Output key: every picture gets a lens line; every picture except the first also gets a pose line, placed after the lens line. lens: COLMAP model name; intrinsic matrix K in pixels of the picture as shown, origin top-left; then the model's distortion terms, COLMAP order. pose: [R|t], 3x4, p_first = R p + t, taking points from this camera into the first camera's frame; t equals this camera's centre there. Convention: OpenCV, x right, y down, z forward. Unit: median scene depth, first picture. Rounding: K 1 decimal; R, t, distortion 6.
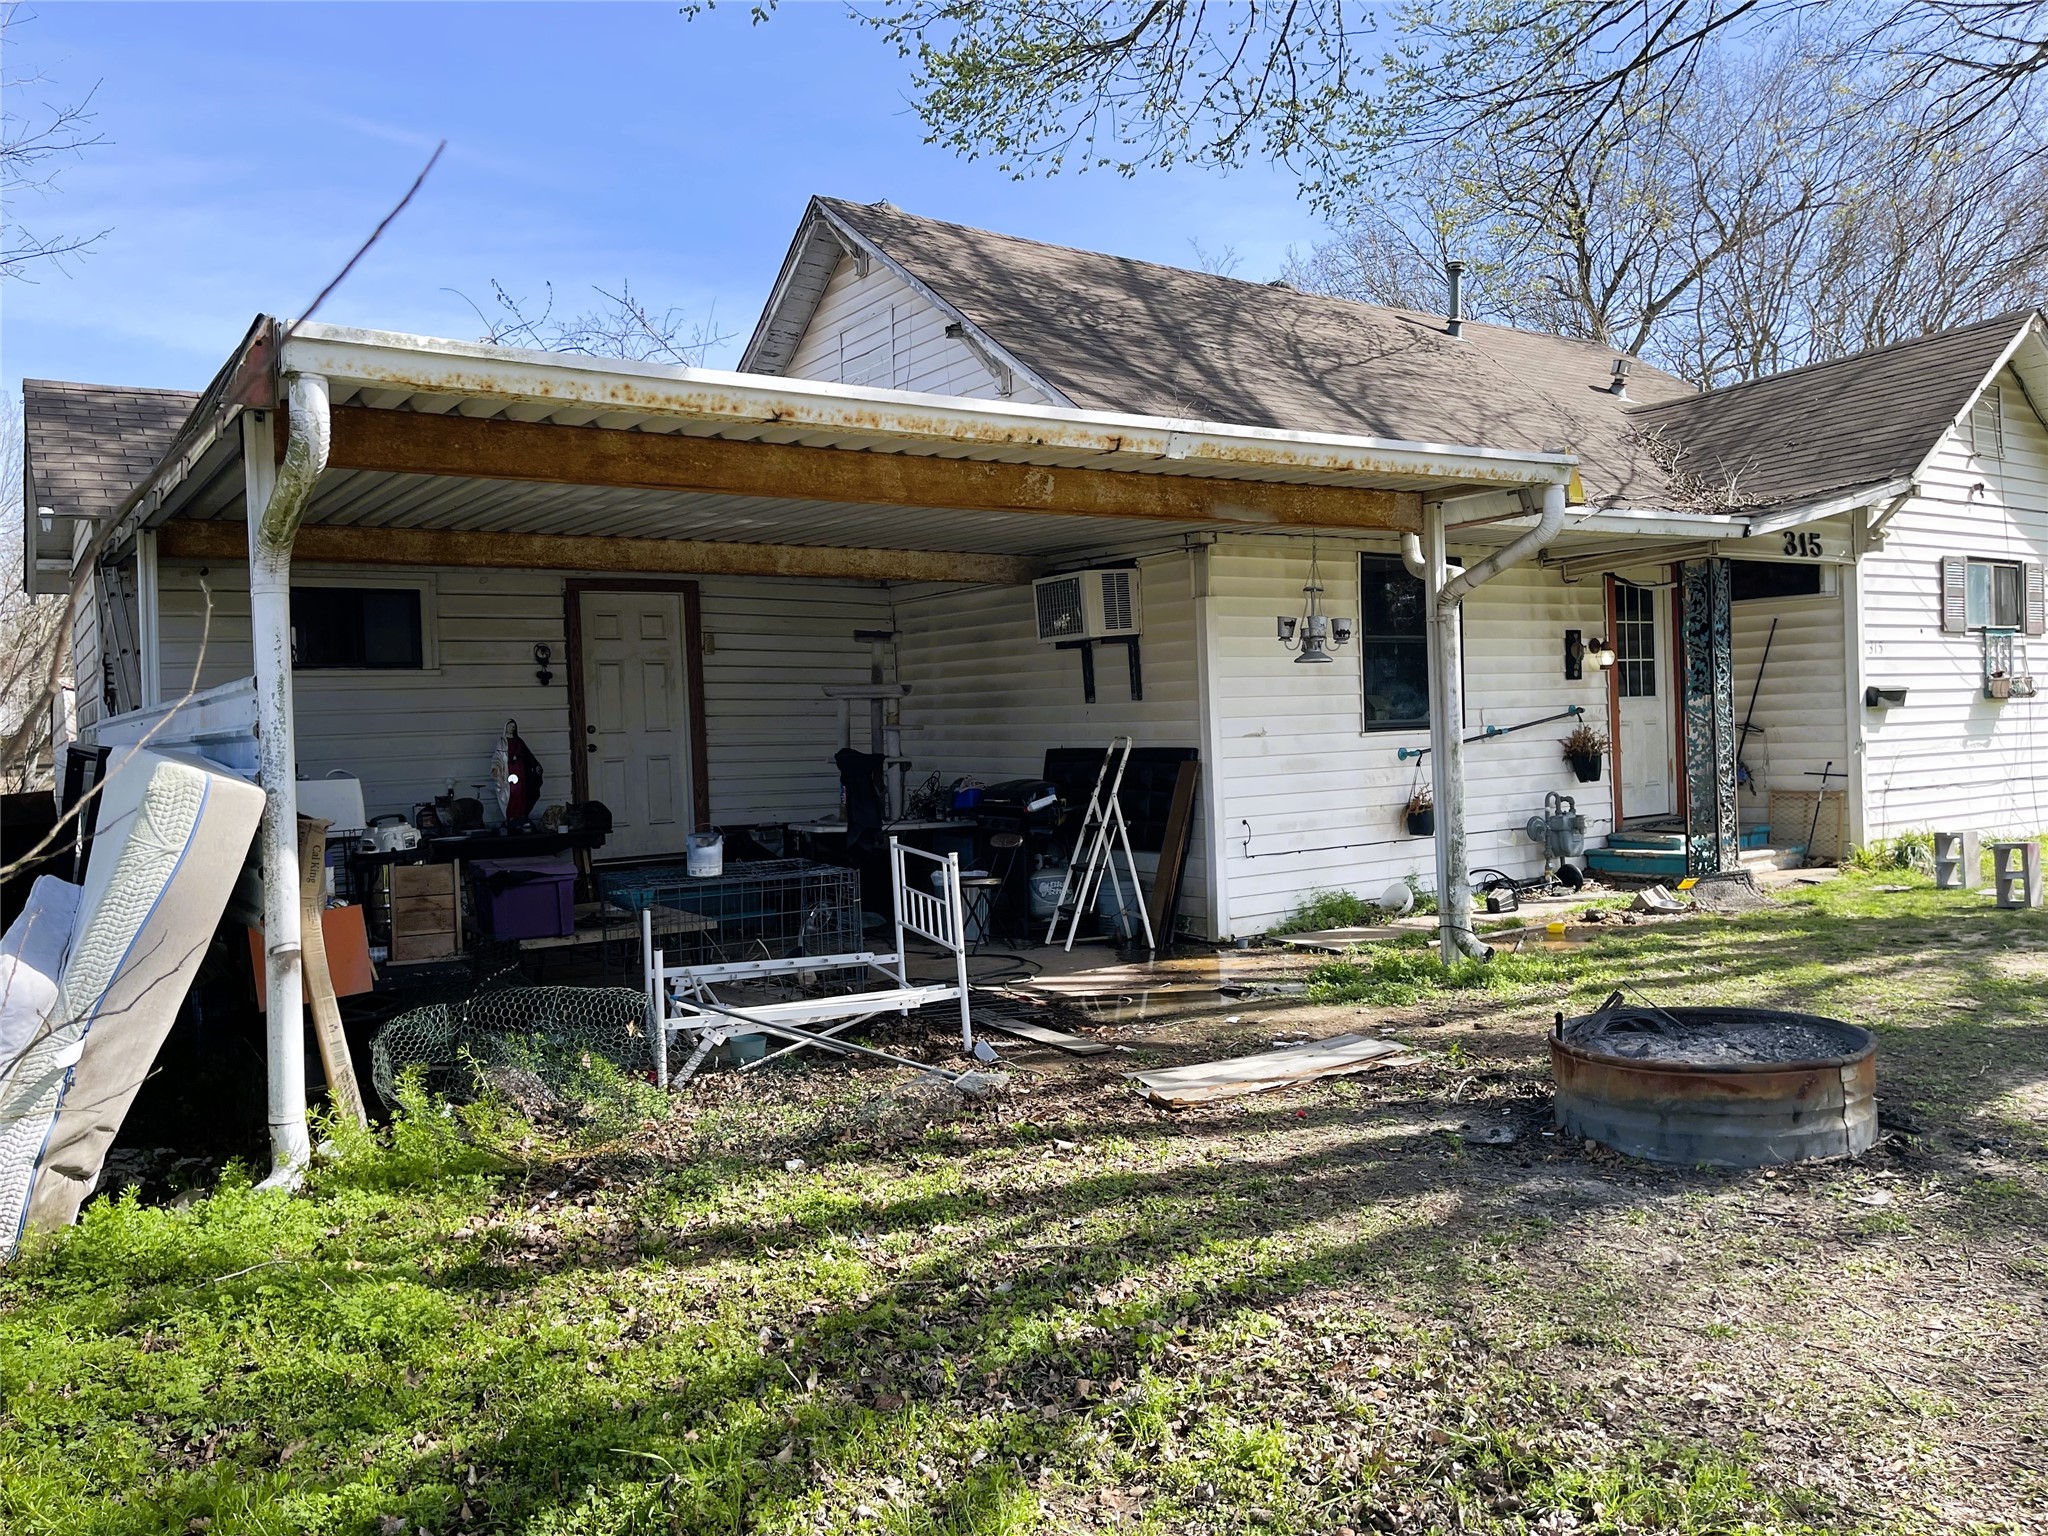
lens RADIAL K [[1557.4, 0, 1018.5], [0, 1557.4, 739.1], [0, 0, 1]] dist [0.030467, -0.001750]
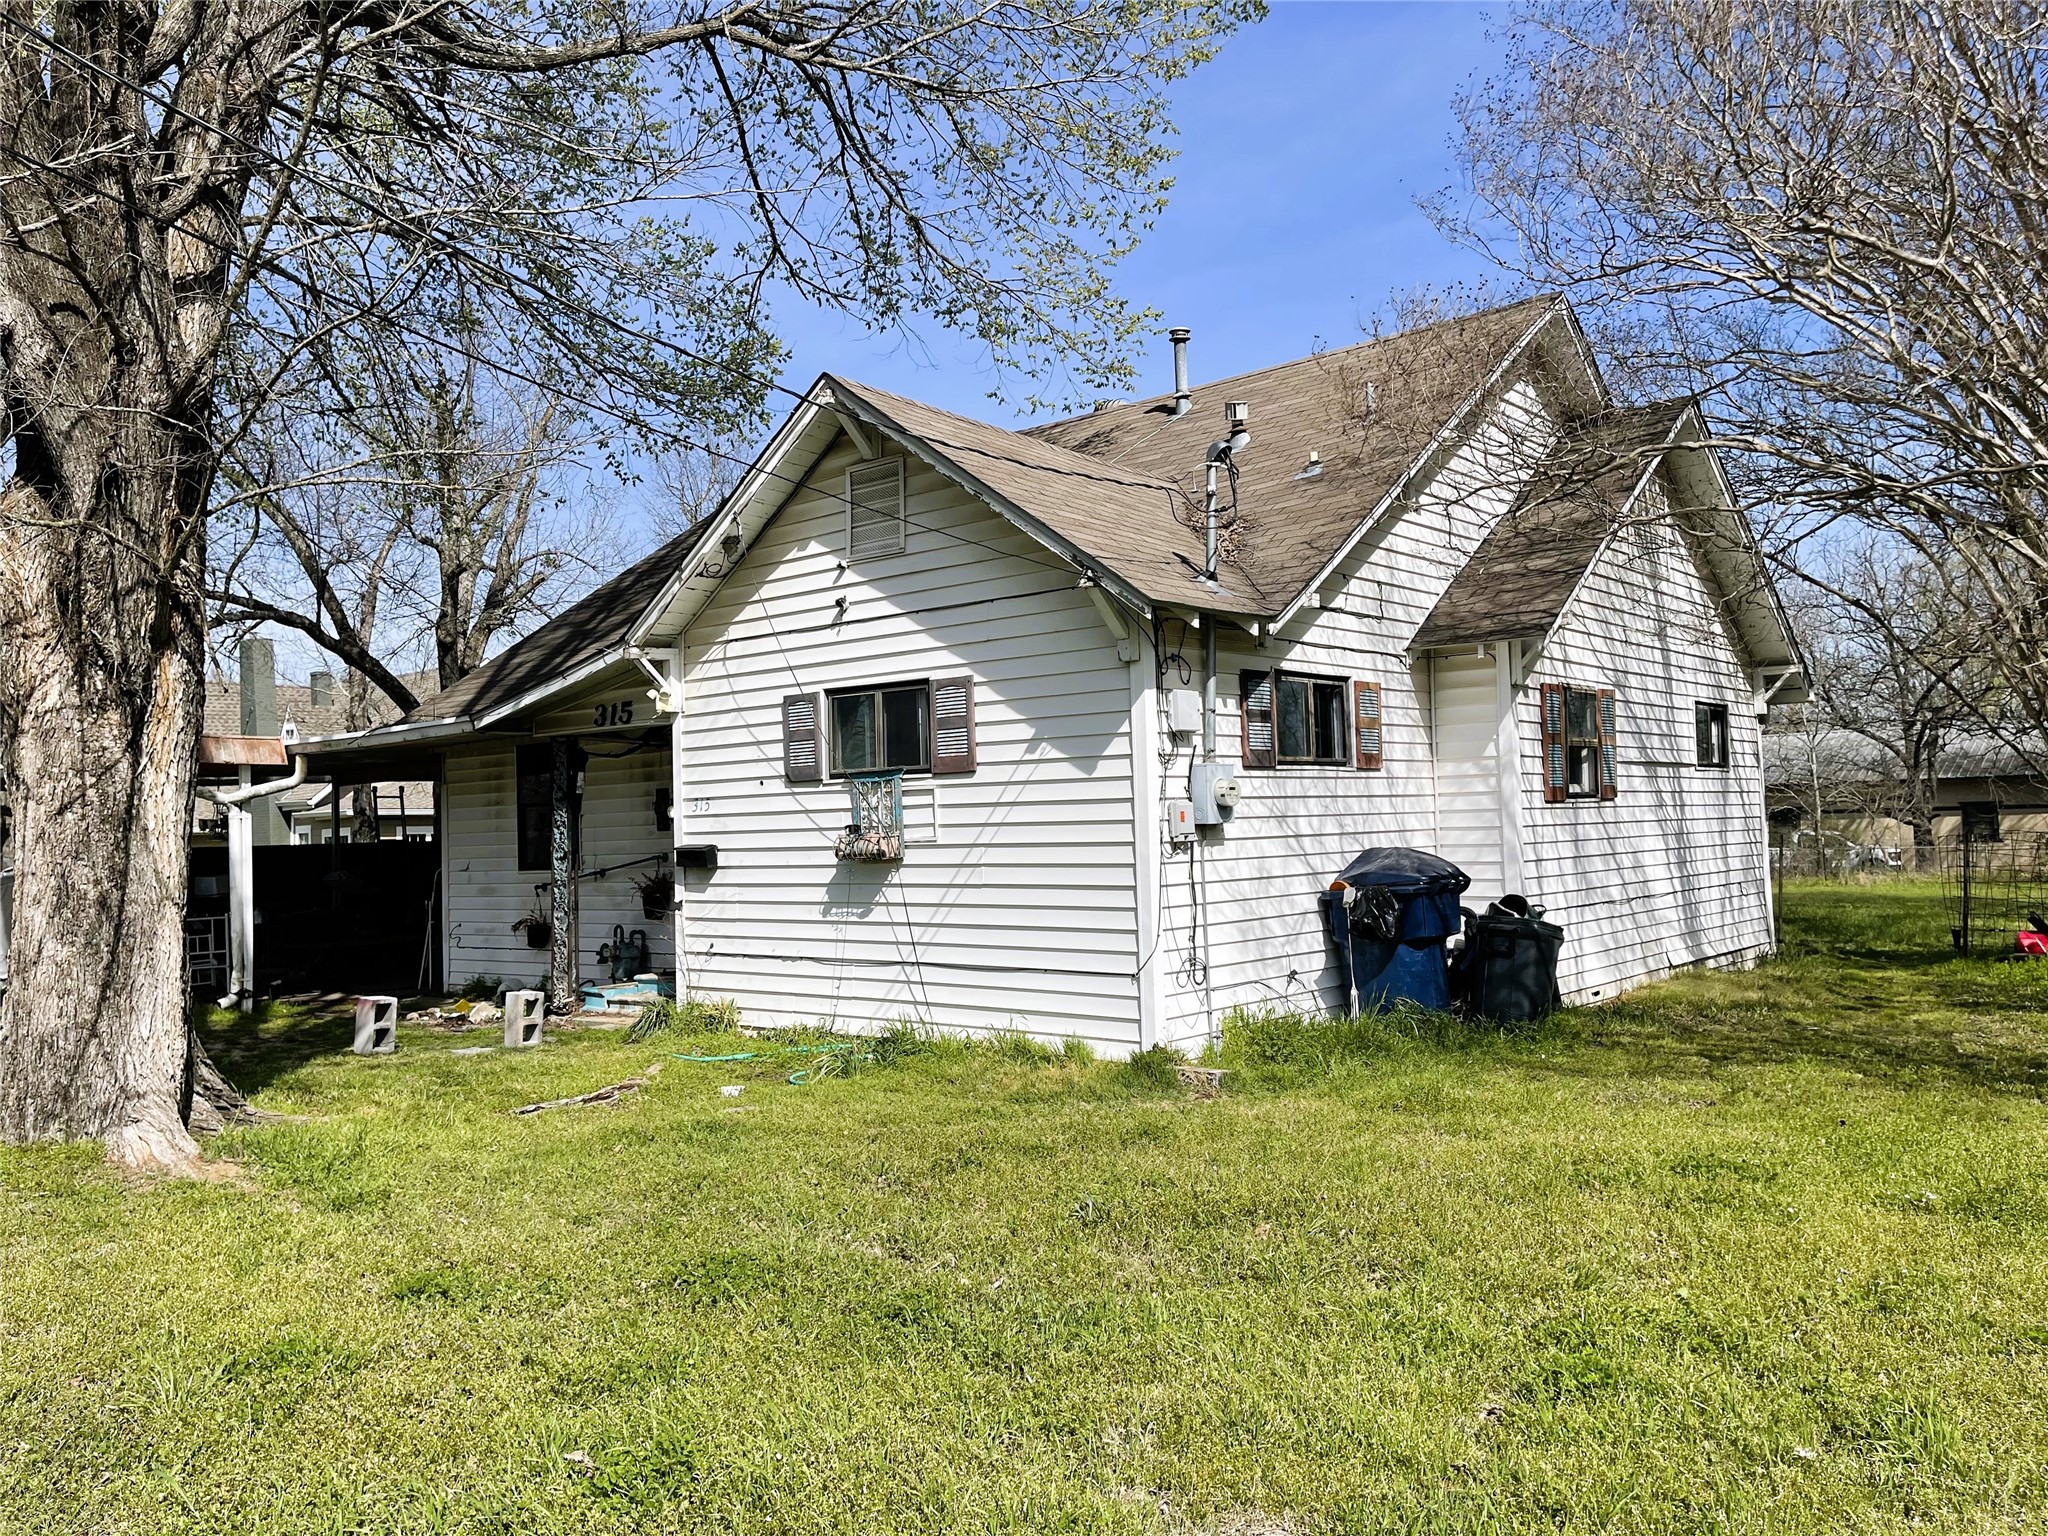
lens RADIAL K [[1557.4, 0, 1024.6], [0, 1557.4, 772.8], [0, 0, 1]] dist [0.030467, -0.001750]
pose [[0.266969, -0.007192, -0.963678, 1.552140], [0.022241, 0.999752, -0.001300, -0.073774], [0.963449, -0.021086, 0.267062, 0.950676]]
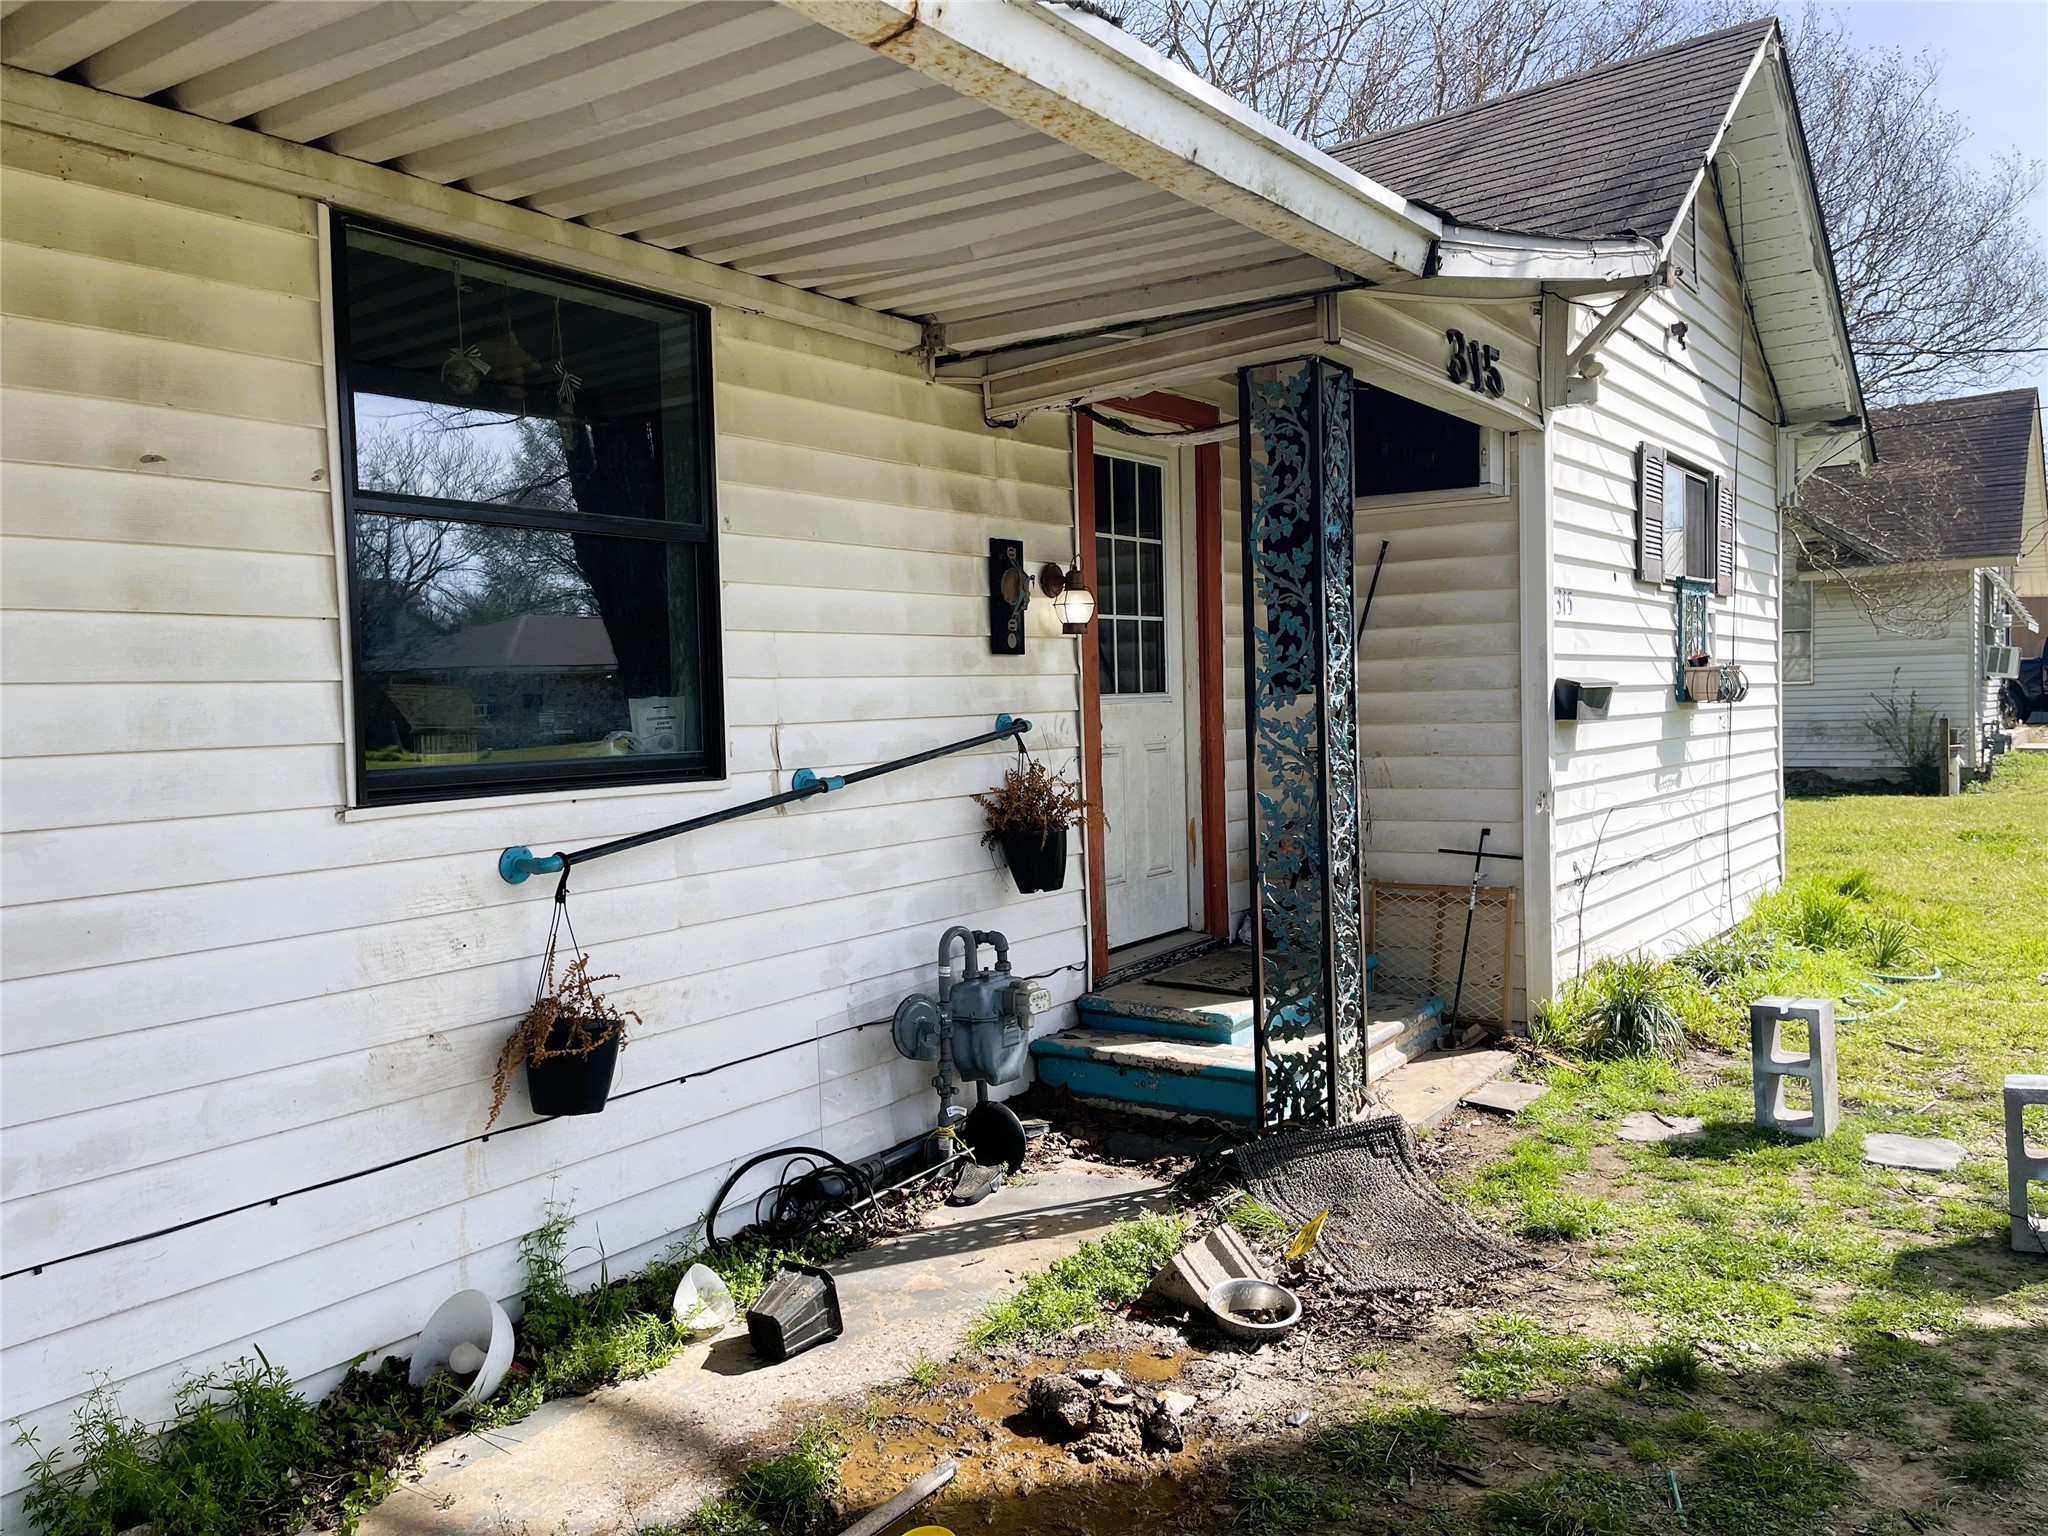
lens RADIAL K [[1557.4, 0, 1042.4], [0, 1557.4, 770.9], [0, 0, 1]] dist [0.030467, -0.001750]
pose [[0.939316, -0.008744, 0.342942, 0.216151], [-0.001633, 0.999550, 0.029958, -0.018926], [-0.343049, -0.028700, 0.938879, 0.590987]]
